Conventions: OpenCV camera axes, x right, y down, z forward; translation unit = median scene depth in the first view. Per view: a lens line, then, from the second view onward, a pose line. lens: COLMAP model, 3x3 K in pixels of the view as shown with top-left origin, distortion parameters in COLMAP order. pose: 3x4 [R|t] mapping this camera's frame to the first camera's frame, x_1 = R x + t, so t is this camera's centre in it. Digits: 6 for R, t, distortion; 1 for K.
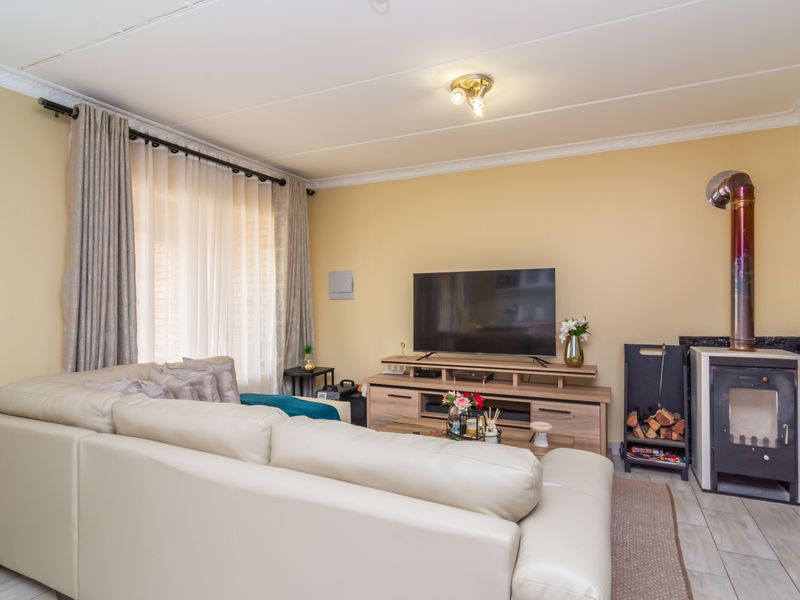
lens RADIAL K [[455.1, 0, 400.0], [0, 455.1, 300.0], [0, 0, 1]] dist [0.001615, 0.000909]
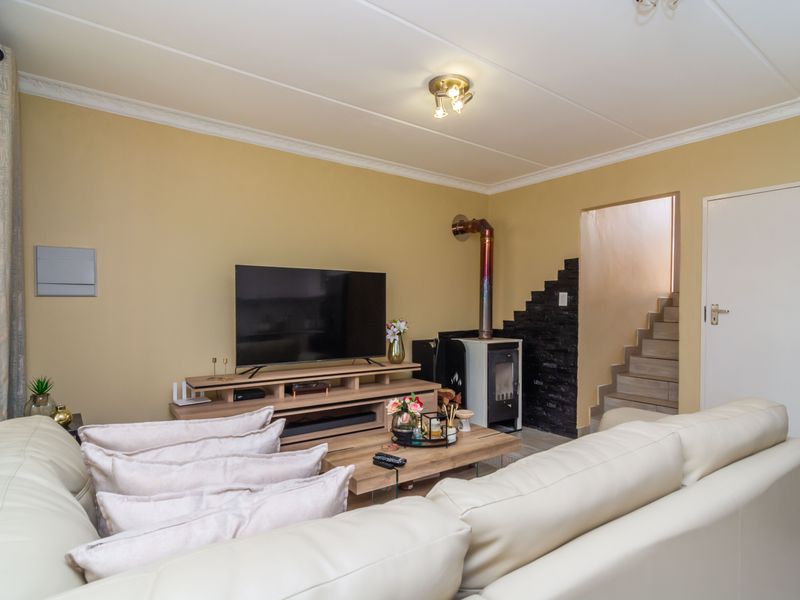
lens RADIAL K [[455.1, 0, 400.0], [0, 455.1, 300.0], [0, 0, 1]] dist [0.001615, 0.000909]
pose [[0.466693, 0.024002, 0.884094, -0.594023], [-0.011899, 0.999712, -0.020860, 0.015313], [-0.884340, -0.000784, 0.466844, 0.469108]]
